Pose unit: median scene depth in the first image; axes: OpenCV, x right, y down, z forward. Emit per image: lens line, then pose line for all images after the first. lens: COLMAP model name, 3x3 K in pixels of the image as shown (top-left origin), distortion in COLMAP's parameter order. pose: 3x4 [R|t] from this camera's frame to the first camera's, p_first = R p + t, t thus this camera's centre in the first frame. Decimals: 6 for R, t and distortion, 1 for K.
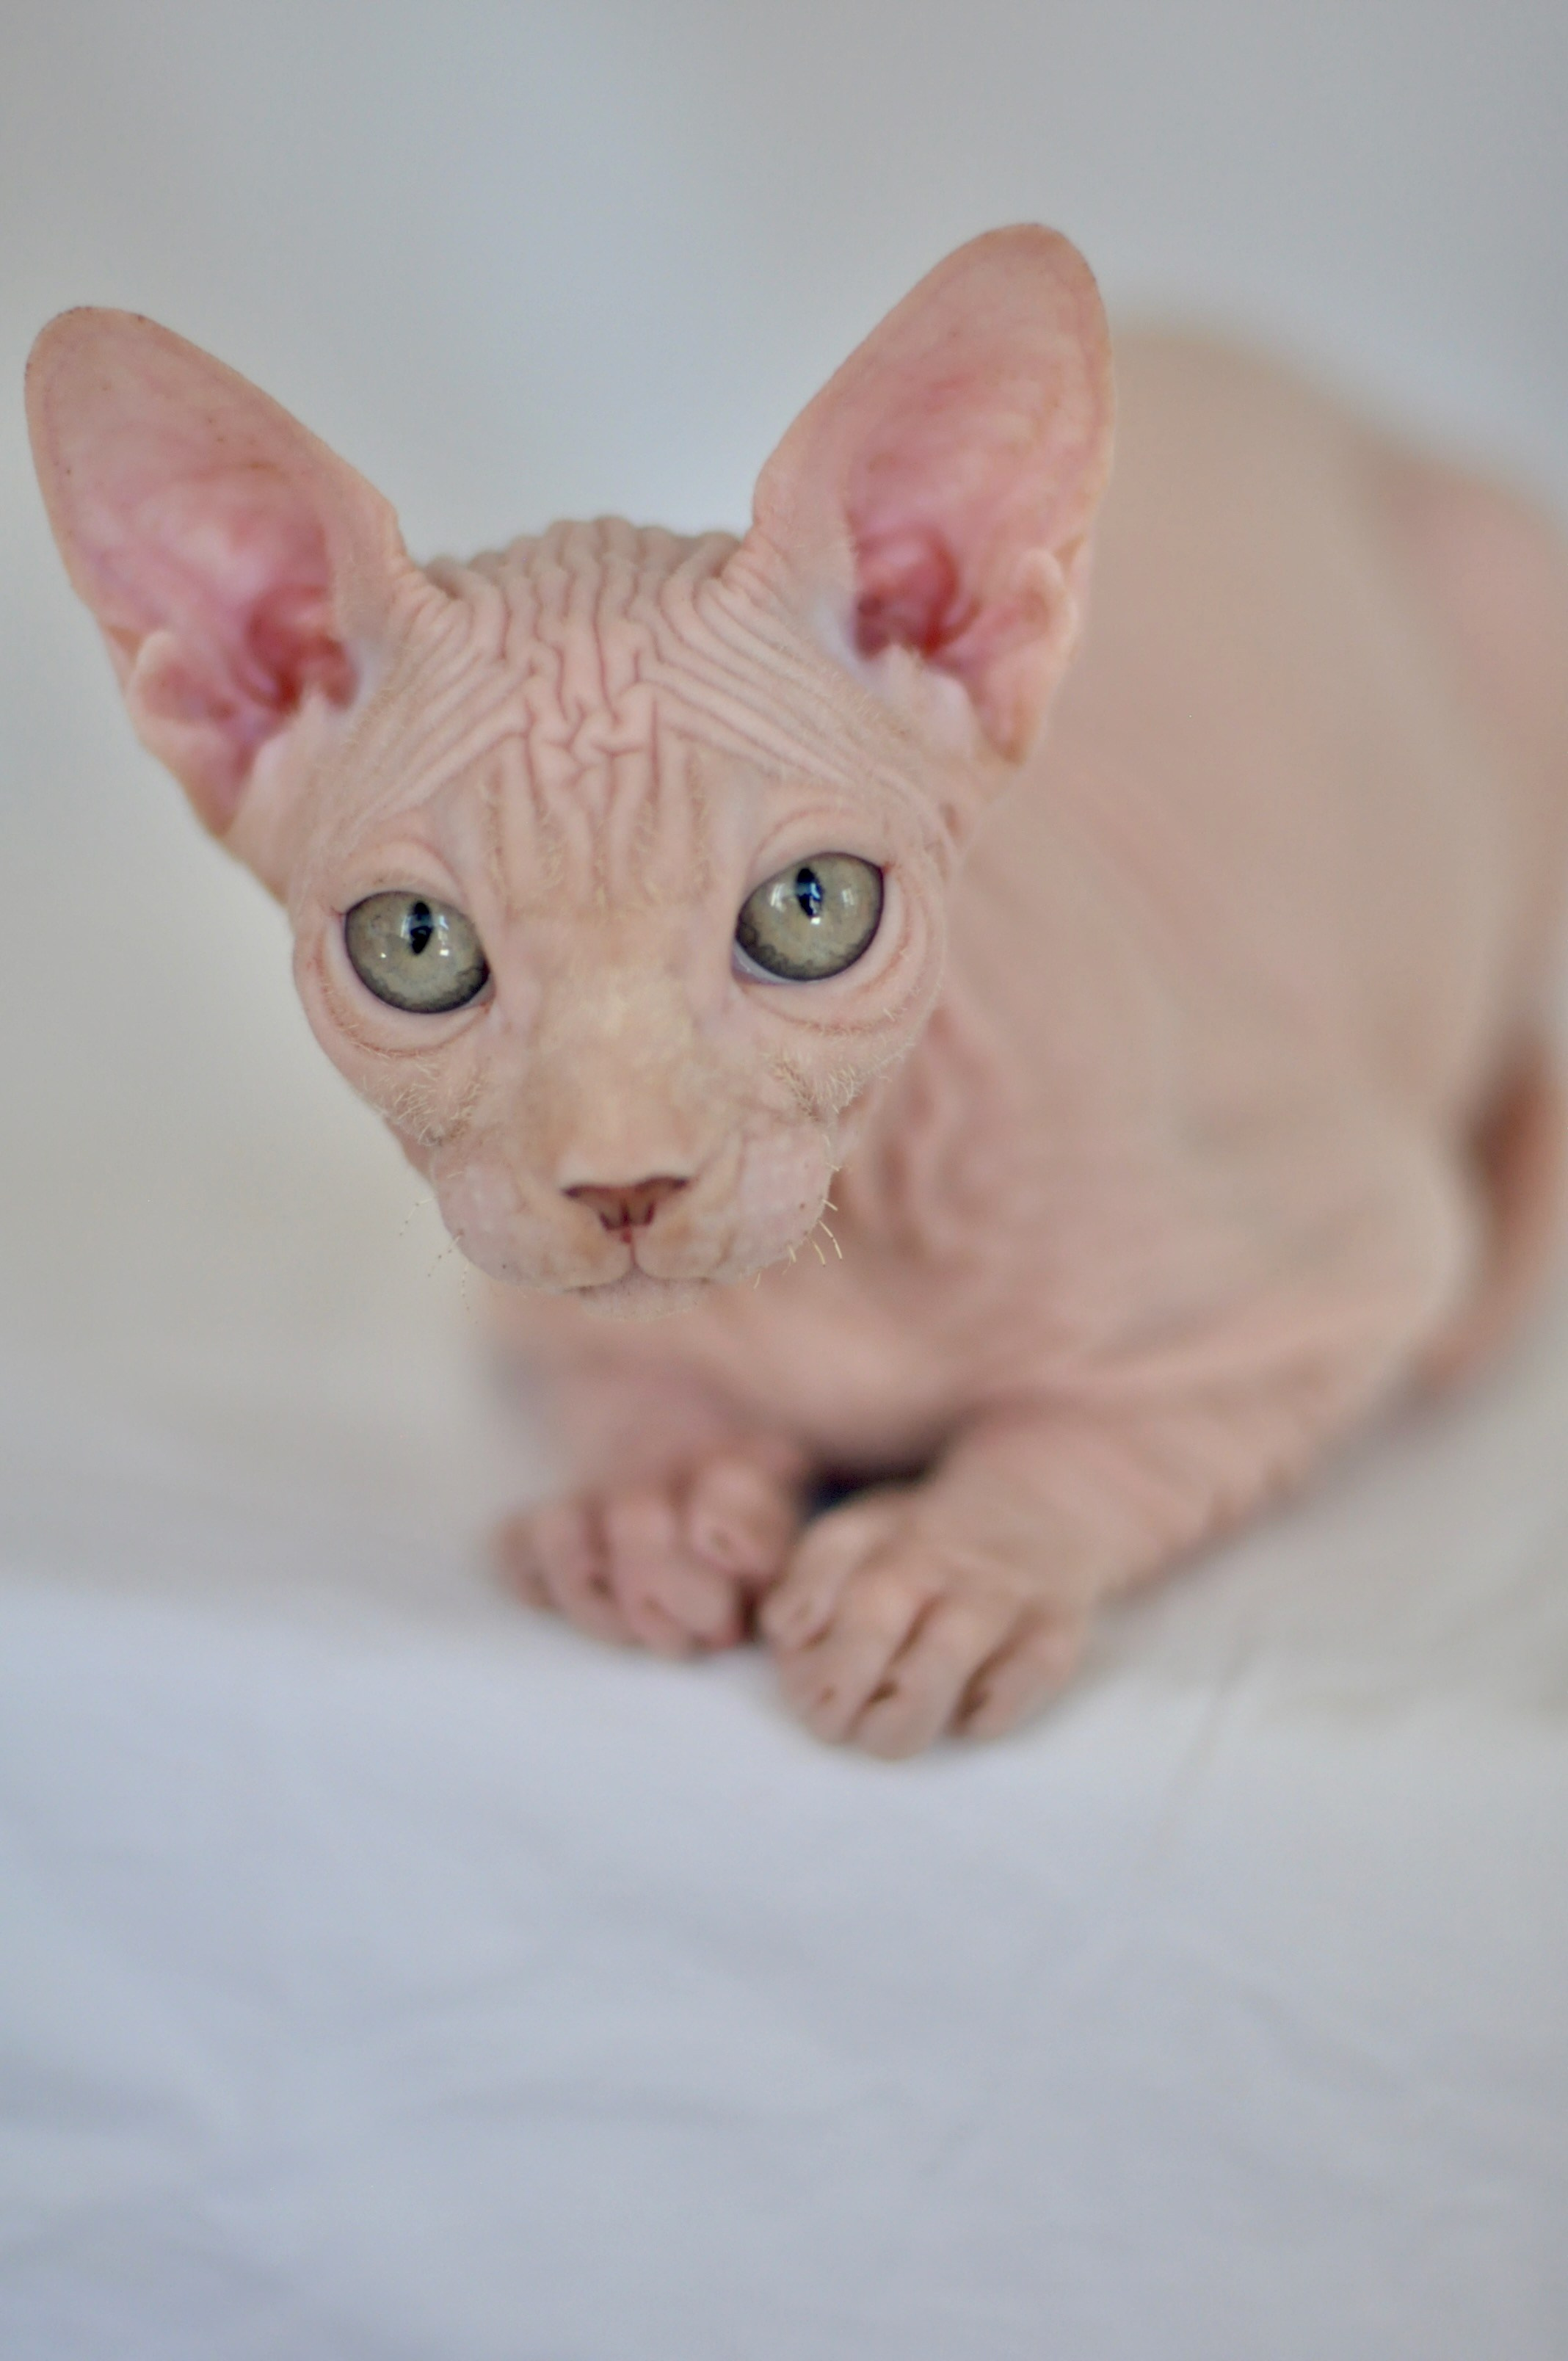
lens RADIAL K [[5843.6, 0, 785.4], [0, 5843.6, 1176.7], [0, 0, 1]] dist [-0.331596, 0.000000]
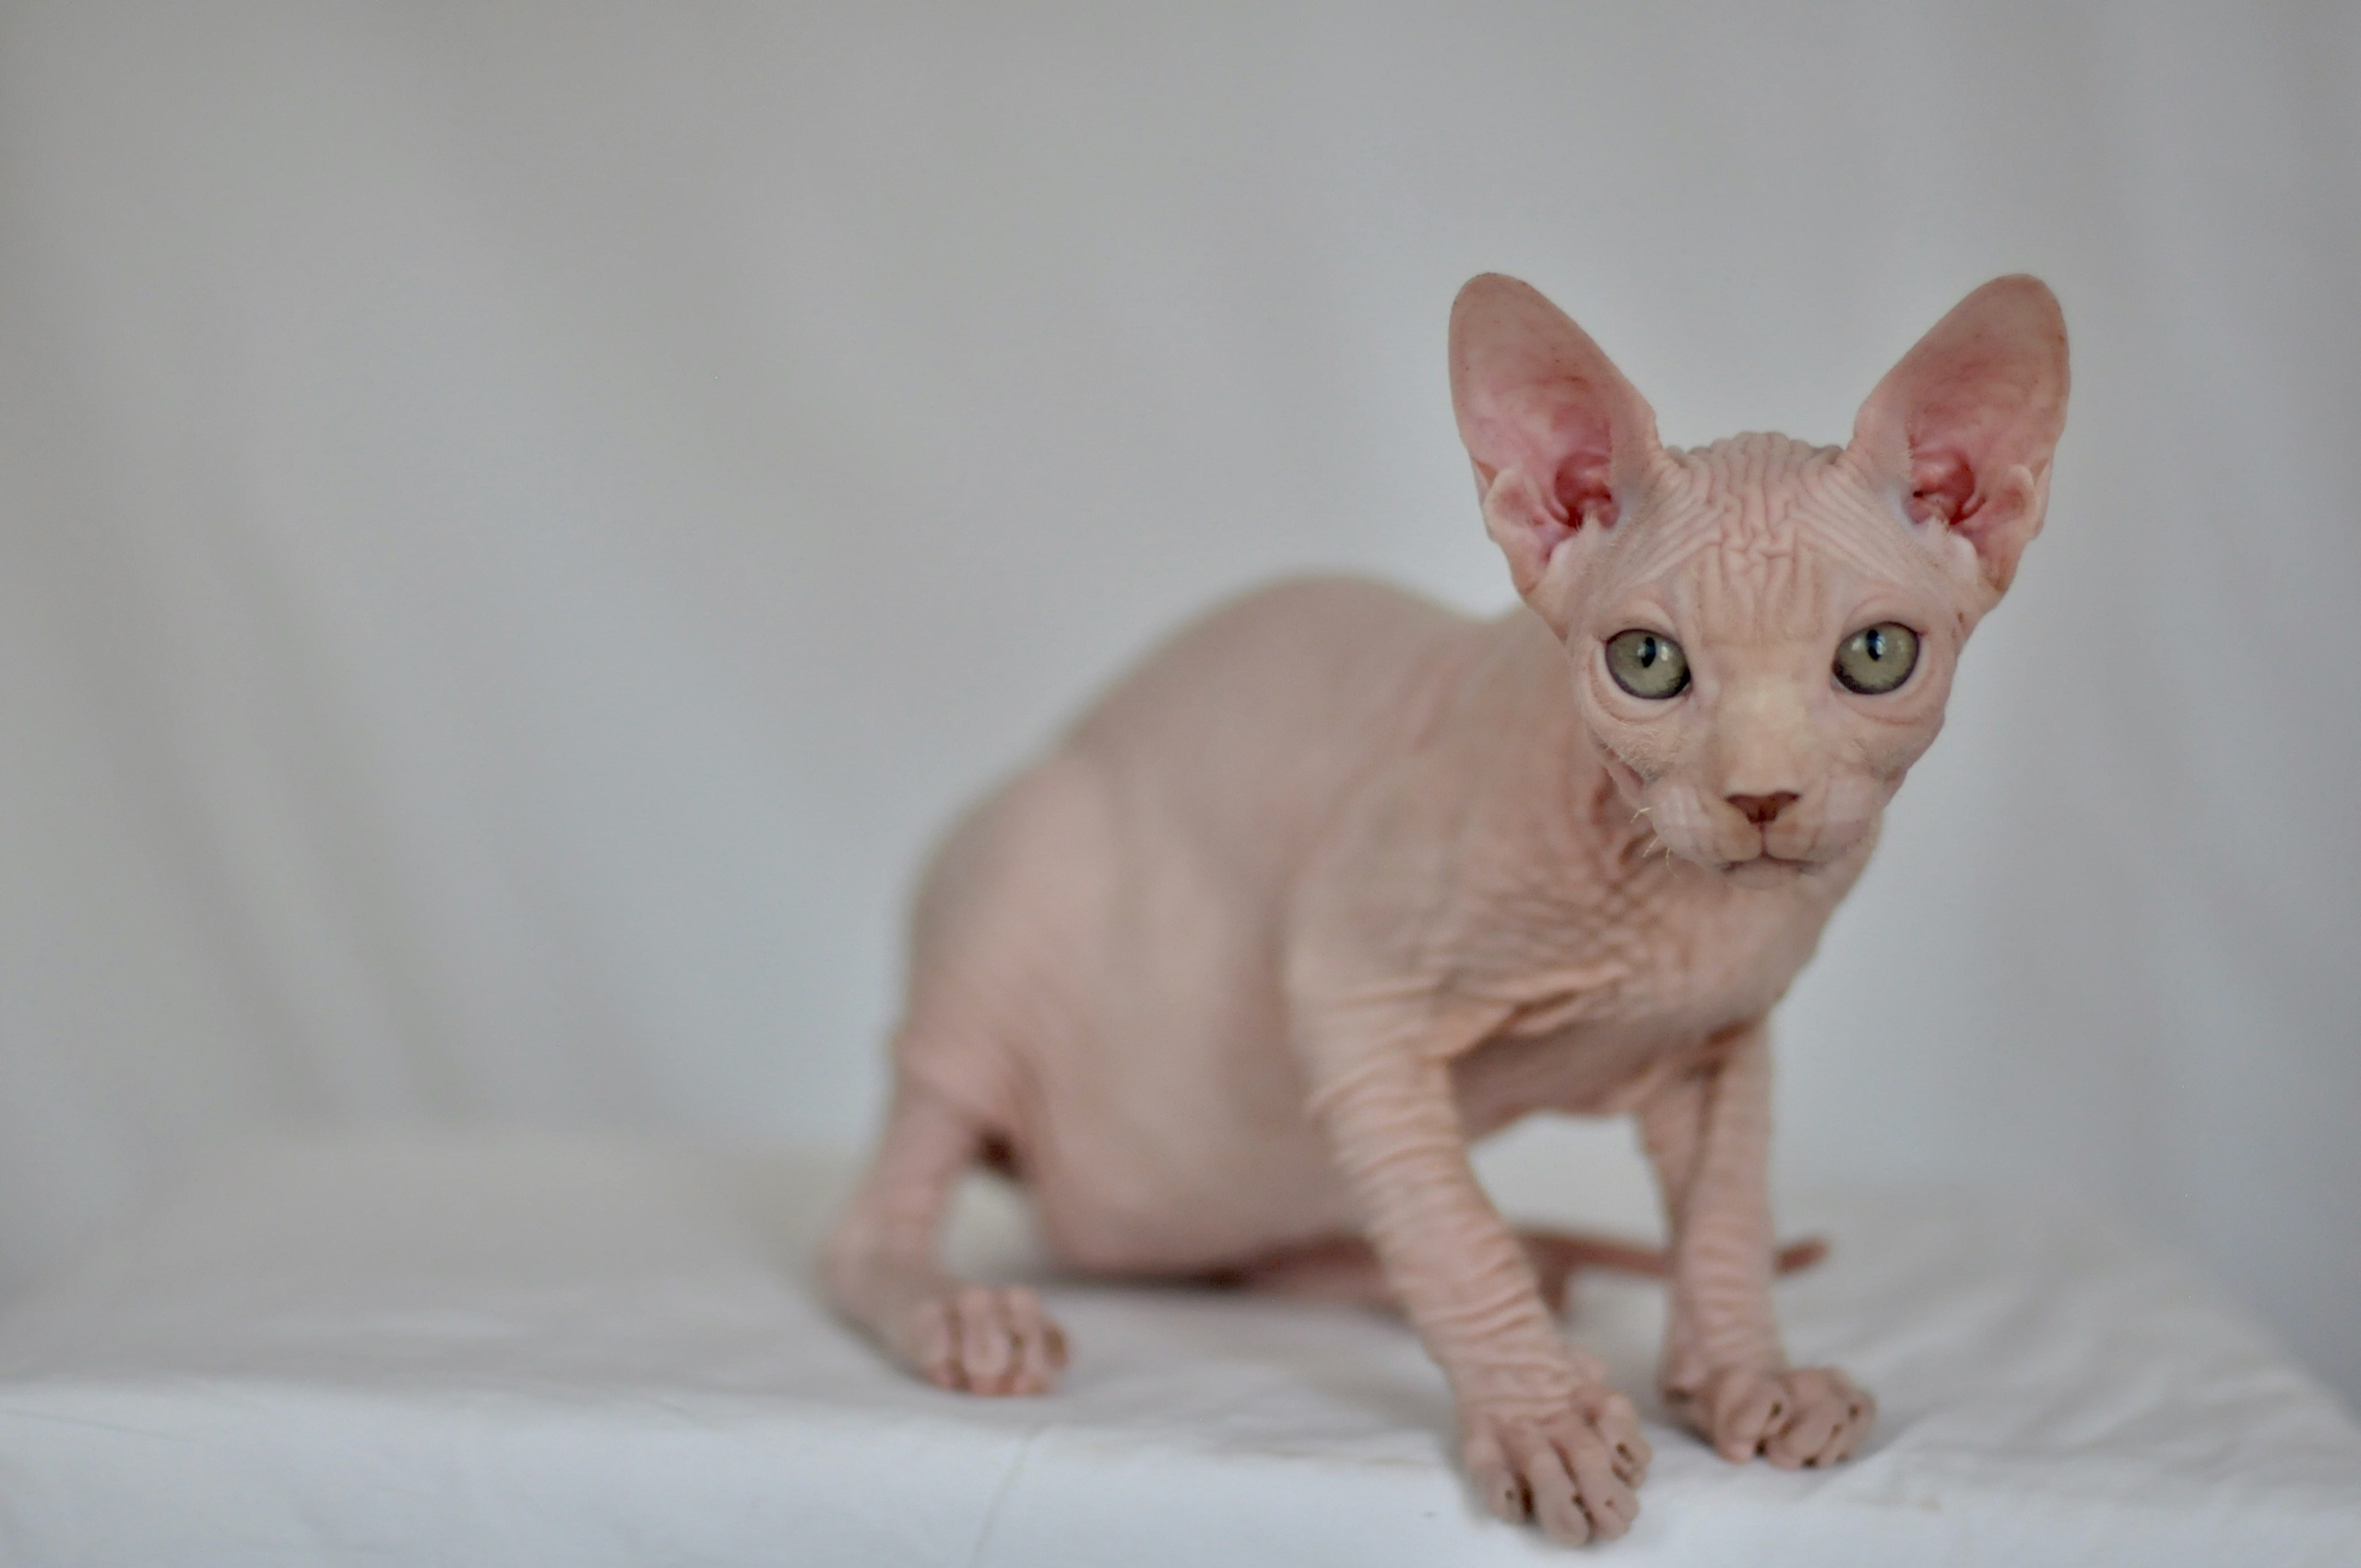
lens RADIAL K [[5844.1, 0, 1176.6], [0, 5844.1, 774.2], [0, 0, 1]] dist [-0.331596, 0.000000]
pose [[0.992838, 0.071828, -0.095465, -0.034904], [-0.080029, 0.993158, -0.085049, 0.154812], [0.088703, 0.092080, 0.991793, -0.743747]]
